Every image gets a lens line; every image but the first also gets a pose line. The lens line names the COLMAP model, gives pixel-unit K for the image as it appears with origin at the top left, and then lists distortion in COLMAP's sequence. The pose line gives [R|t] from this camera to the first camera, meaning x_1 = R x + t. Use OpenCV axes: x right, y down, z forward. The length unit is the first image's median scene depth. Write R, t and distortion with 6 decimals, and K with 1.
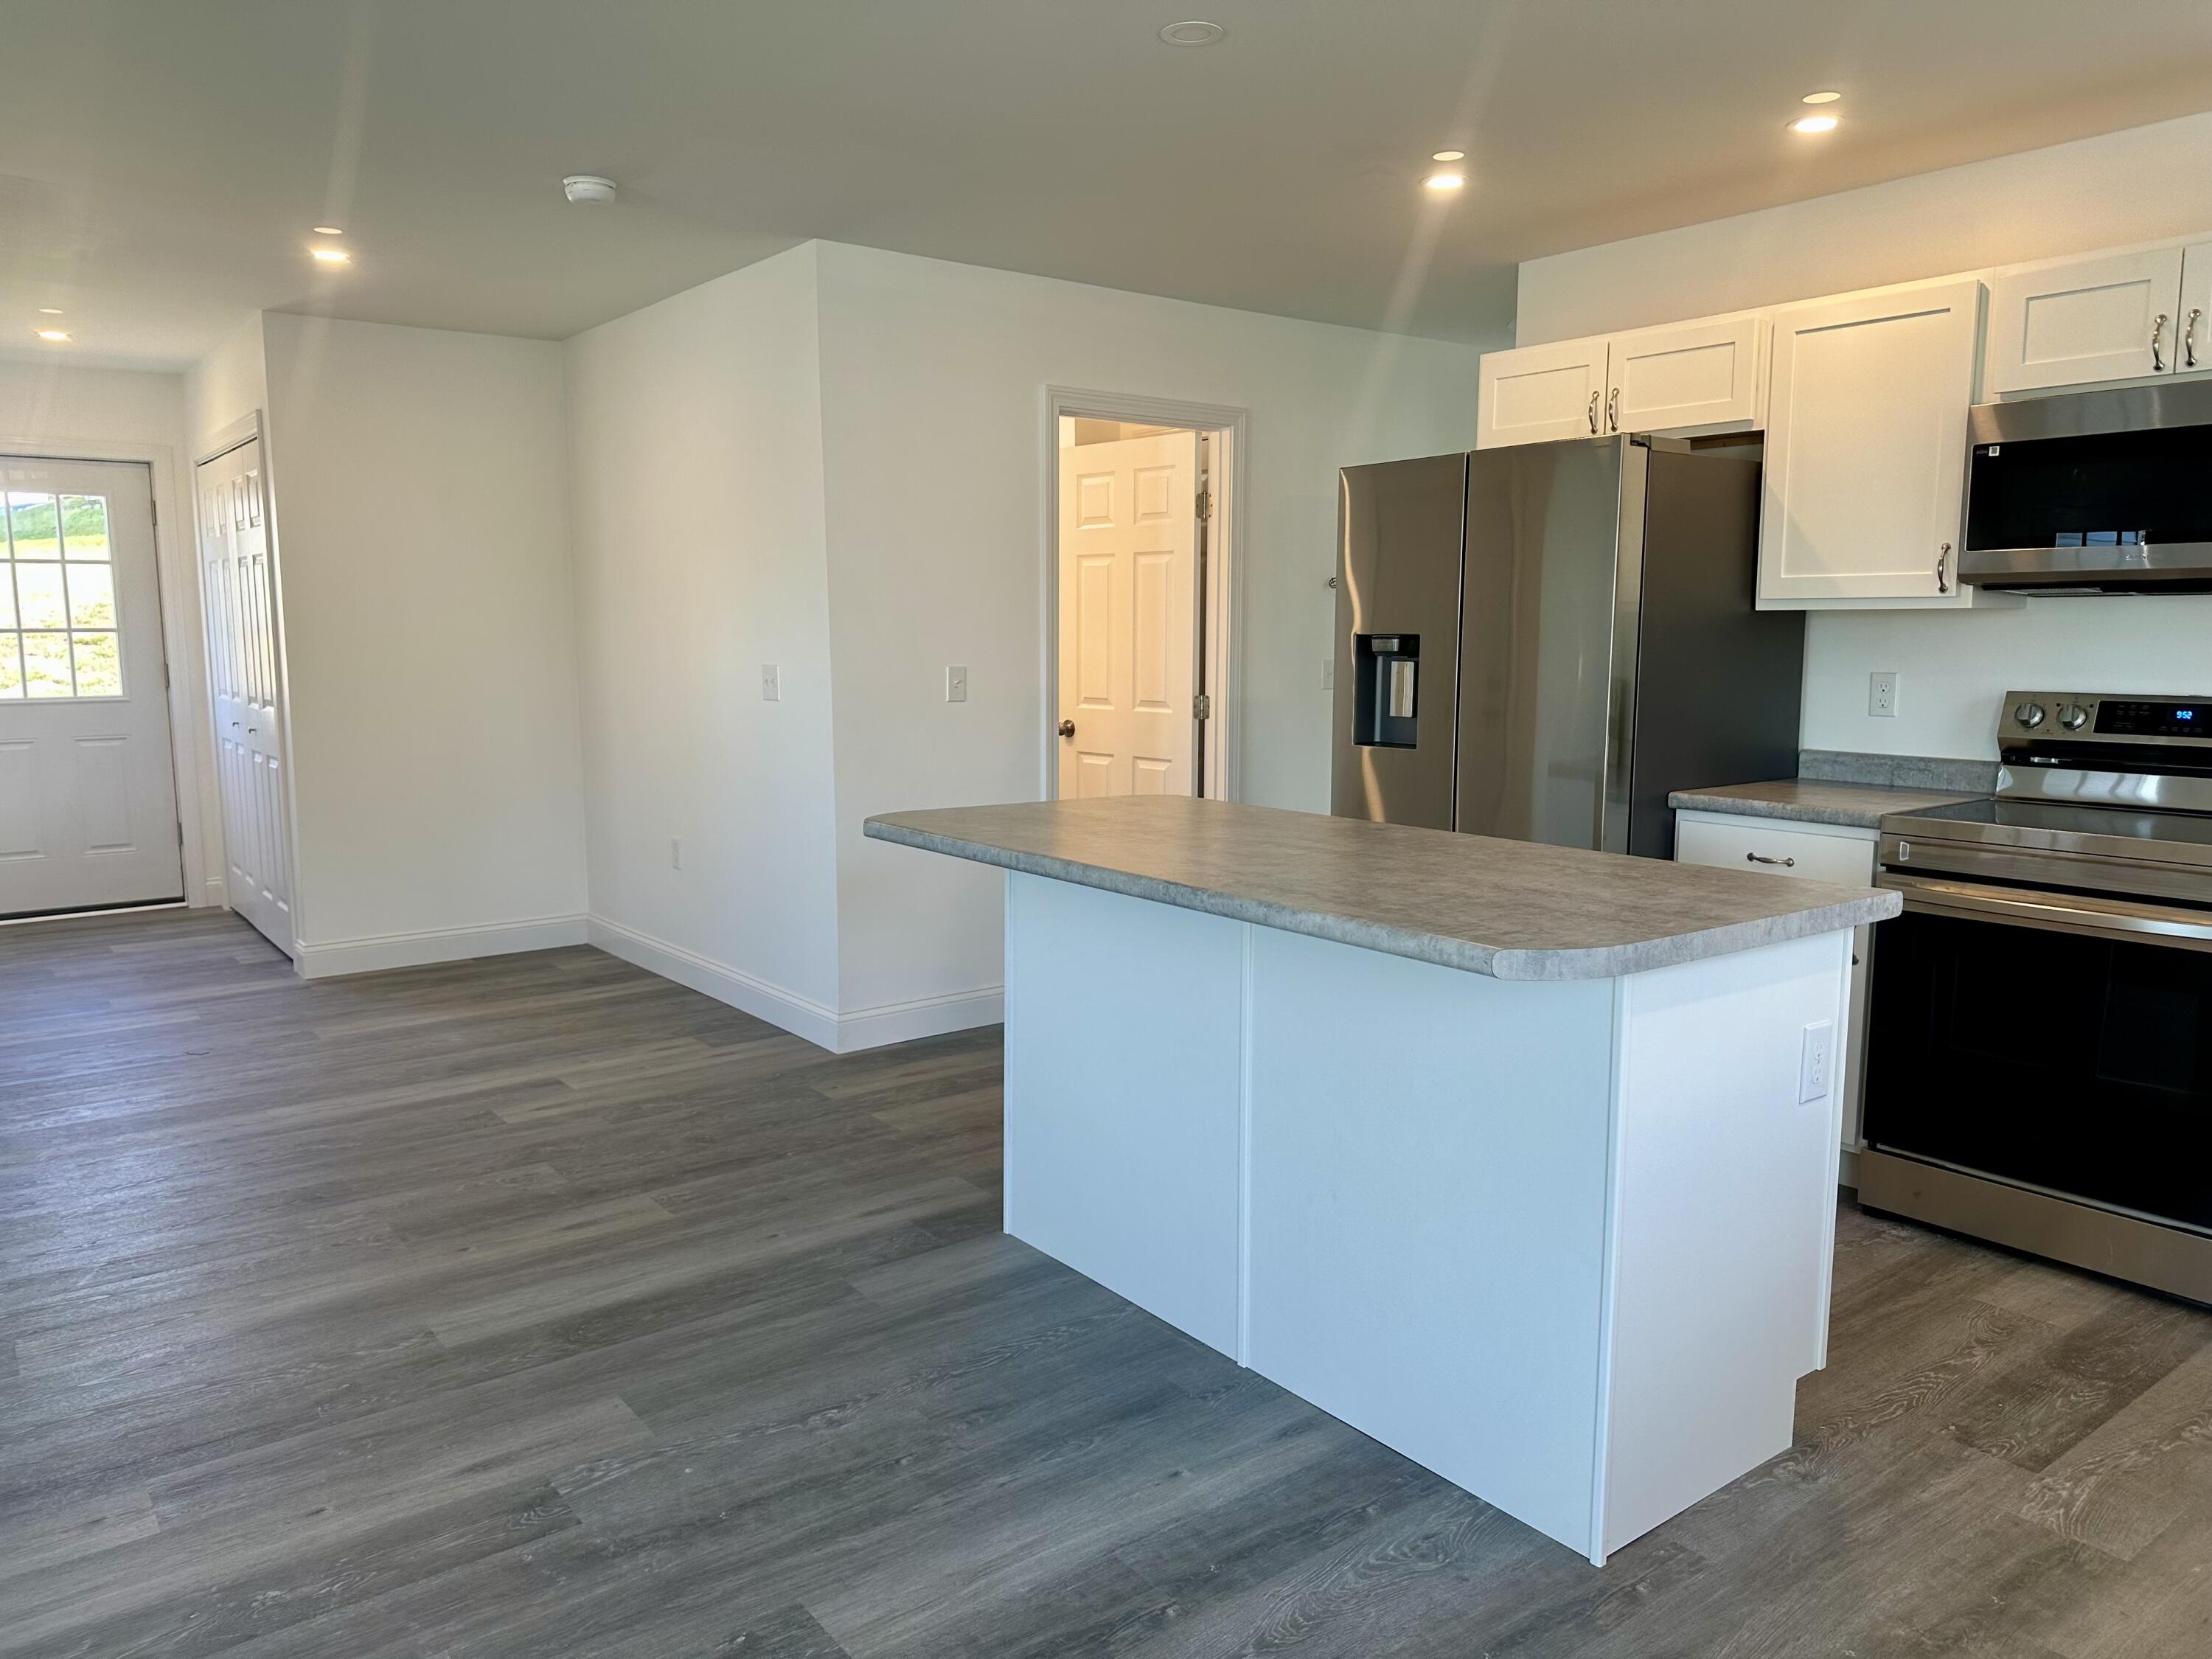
lens RADIAL K [[1564.5, 0, 1106.0], [0, 1564.5, 829.5], [0, 0, 1]] dist [0.002180, 0.000929]
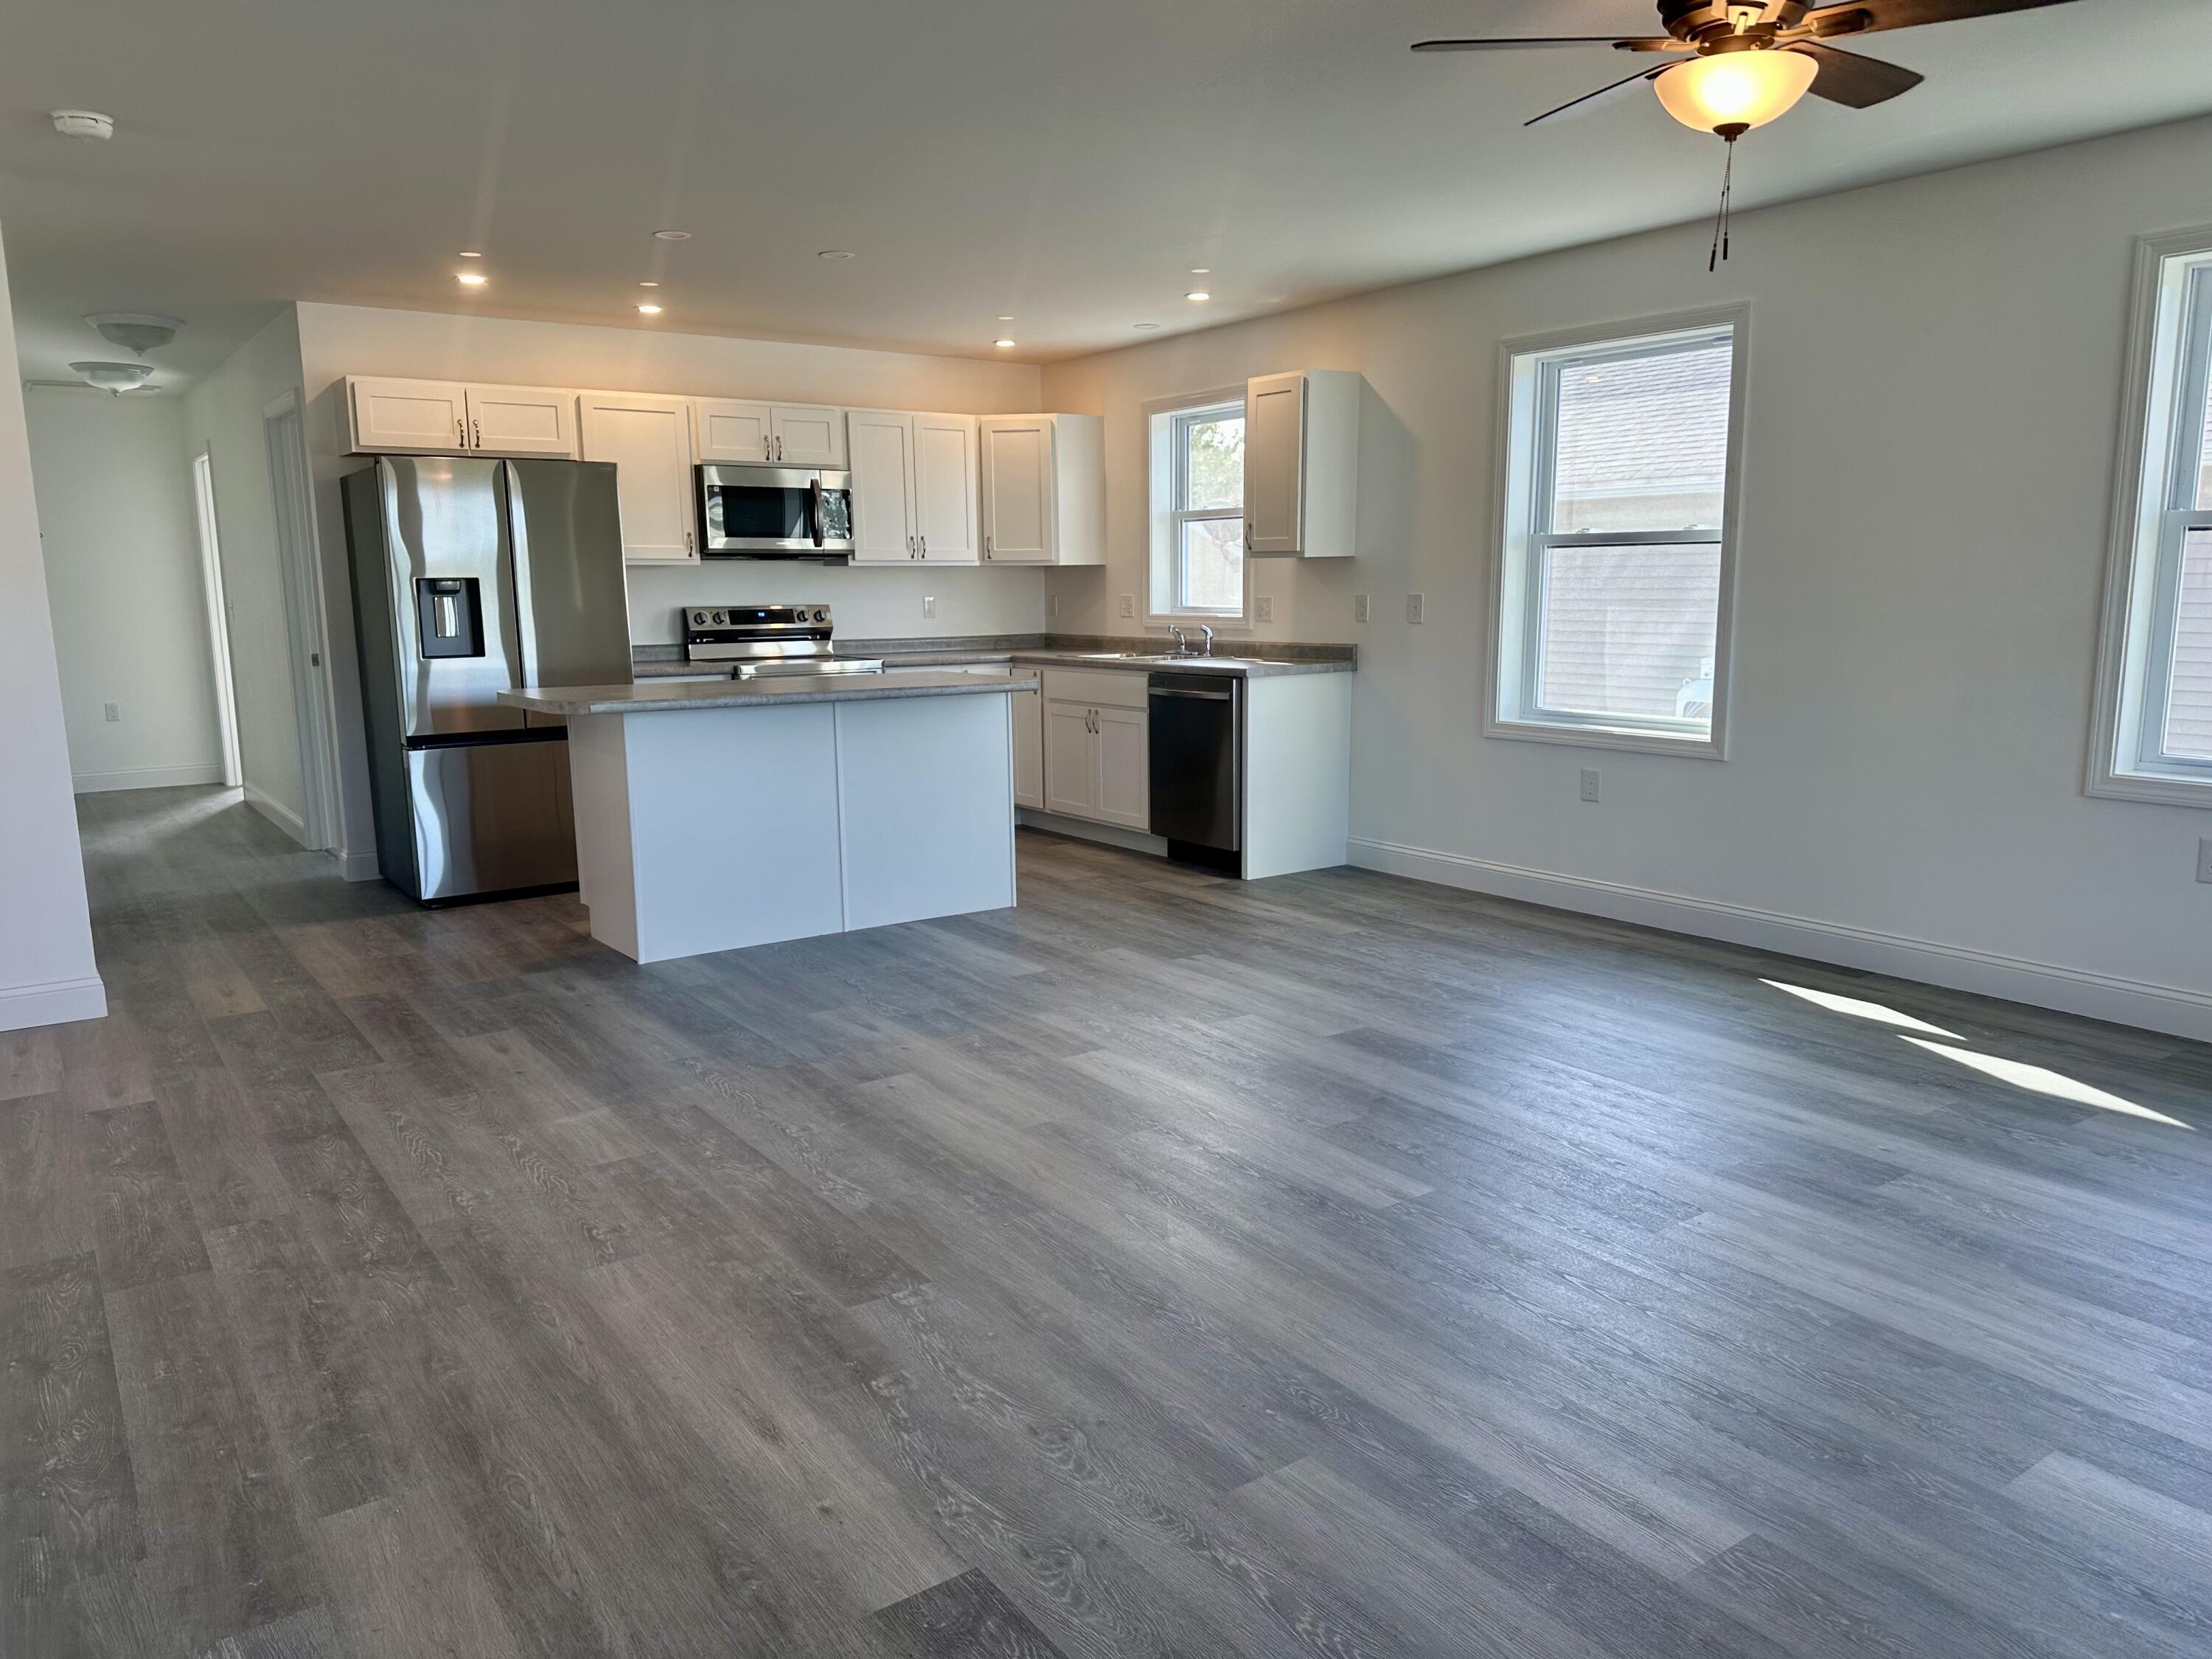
lens RADIAL K [[1540.7, 0, 1106.0], [0, 1540.7, 829.5], [0, 0, 1]] dist [0.142071, -0.126238]
pose [[0.046989, -0.165696, 0.985057, -1.435581], [0.145319, 0.976789, 0.157374, -0.047409], [-0.988268, 0.135753, 0.069977, 0.376799]]
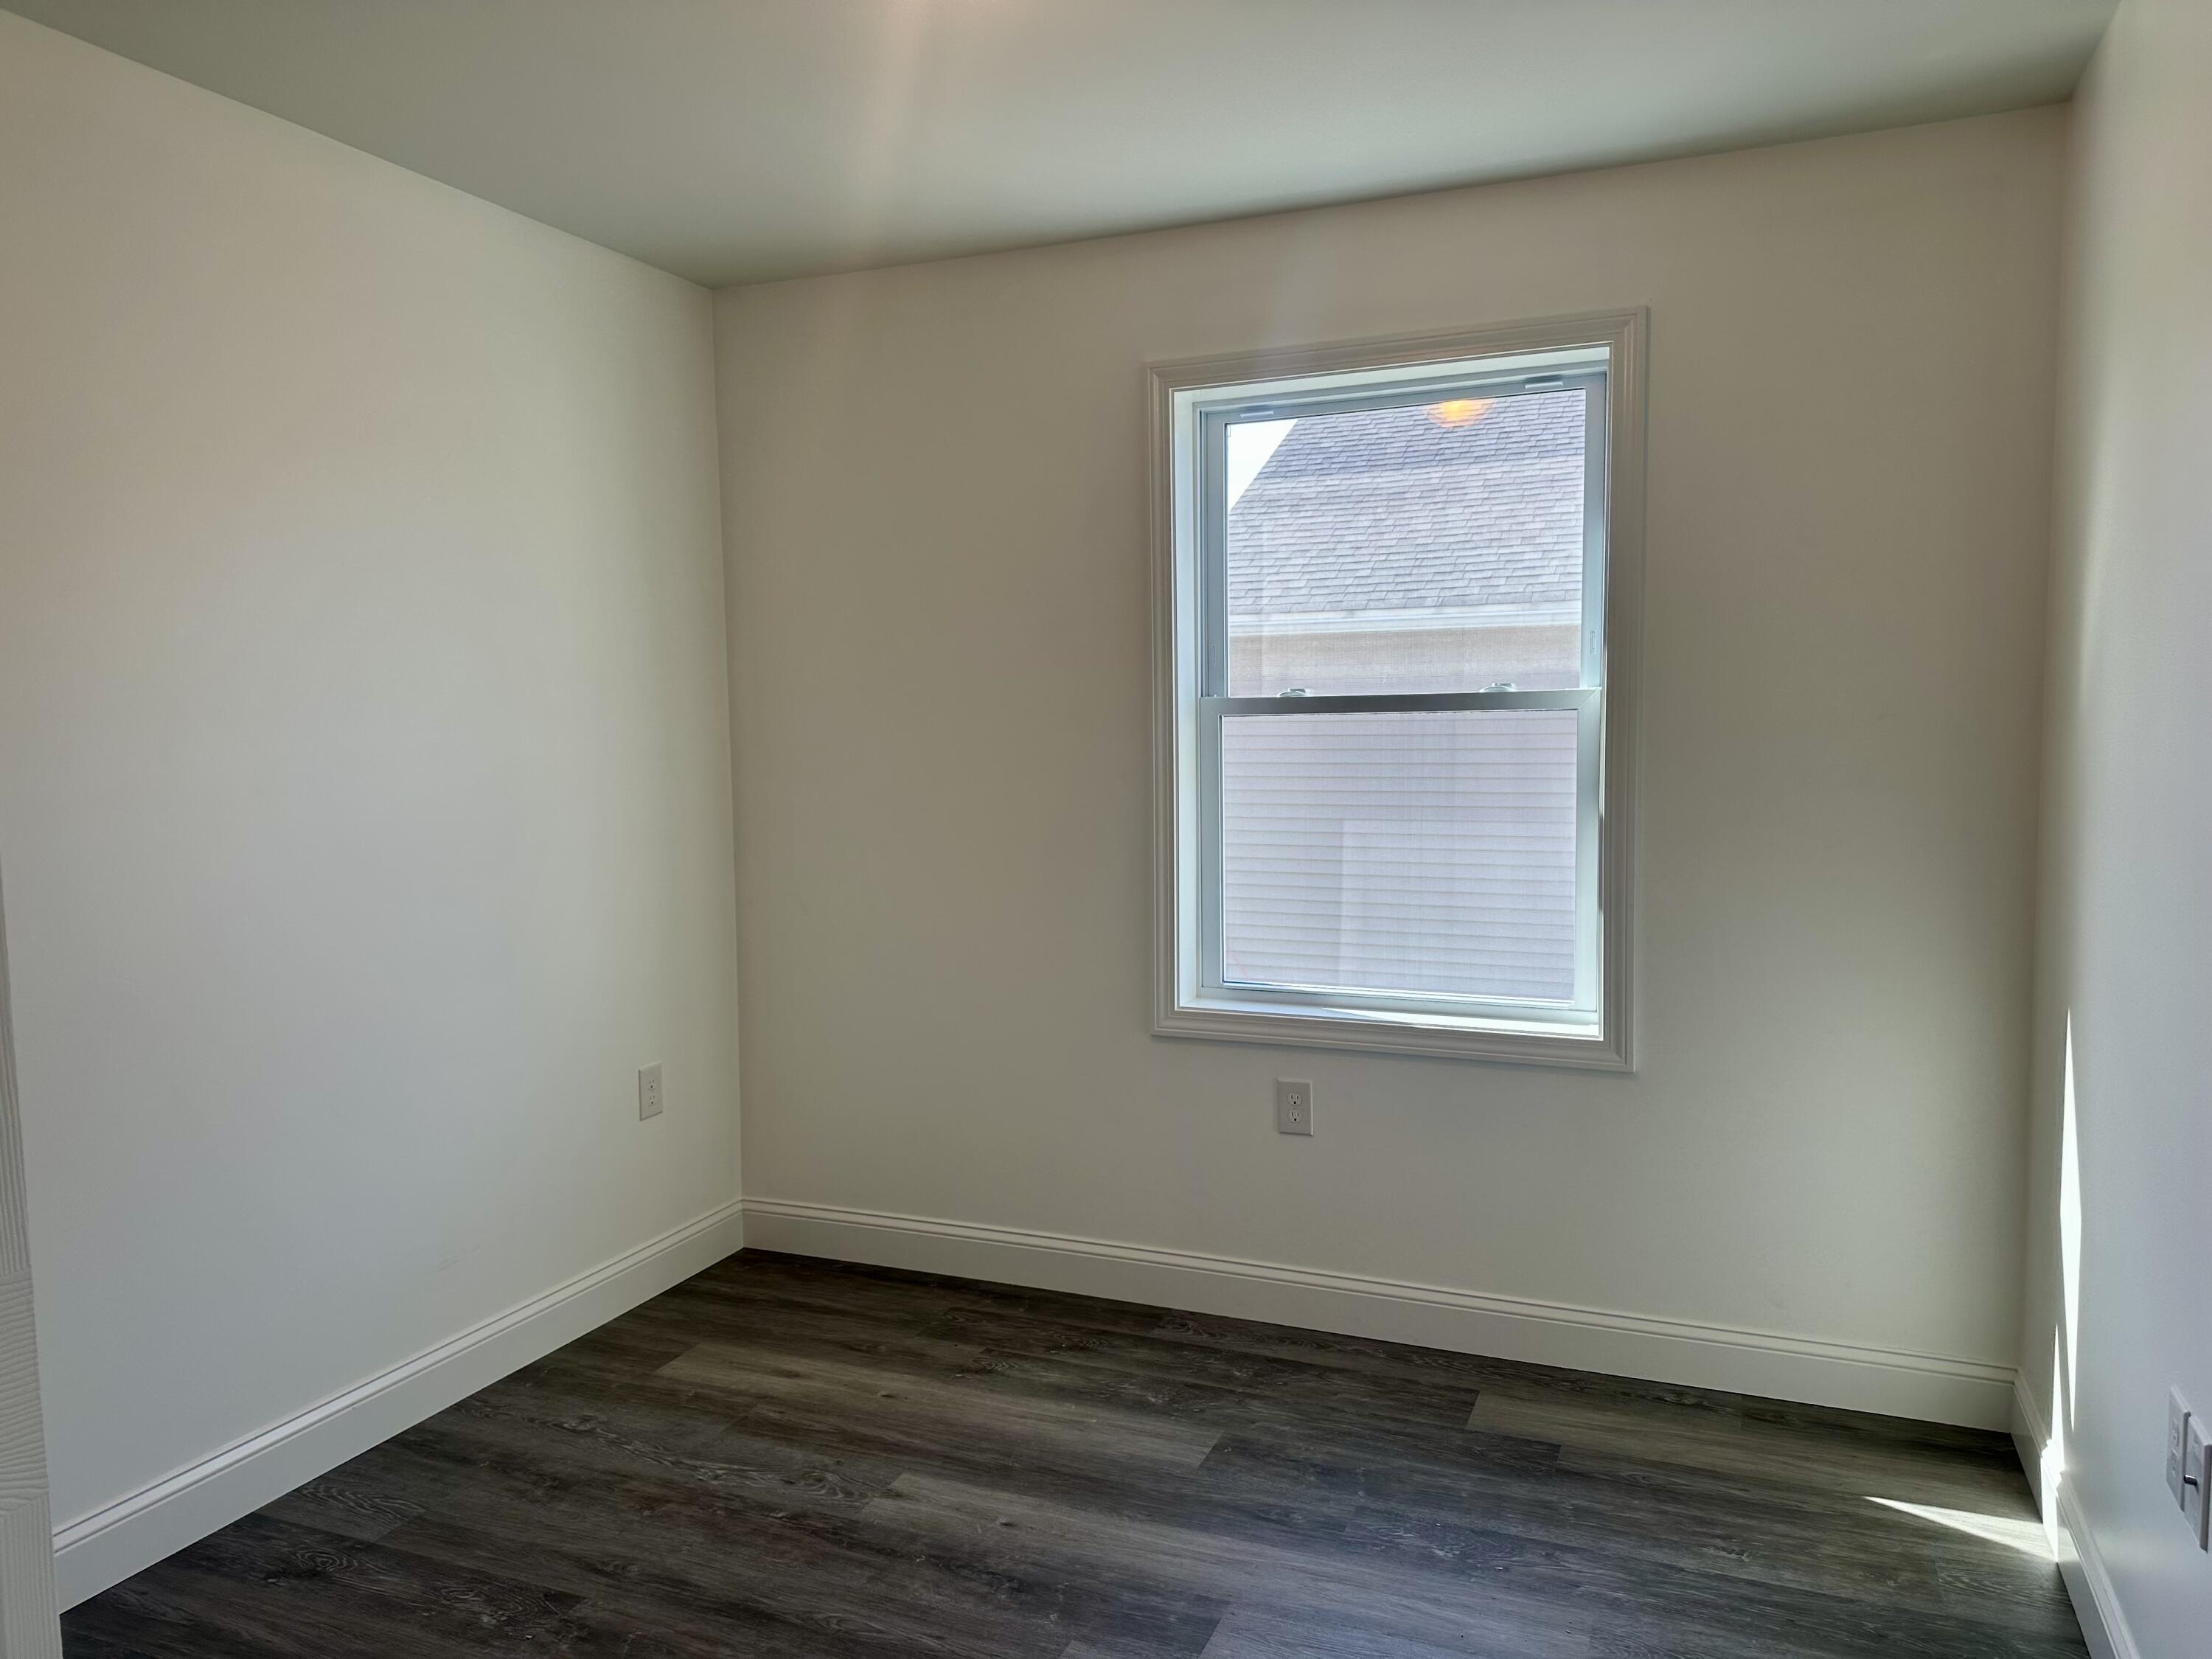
lens RADIAL K [[1548.1, 0, 1106.0], [0, 1548.1, 829.5], [0, 0, 1]] dist [0.033668, -0.007623]
pose [[-0.509305, -0.042882, 0.859517, -0.532492], [0.145265, 0.980143, 0.134976, -0.083431], [-0.848237, 0.193602, -0.492962, 0.538334]]
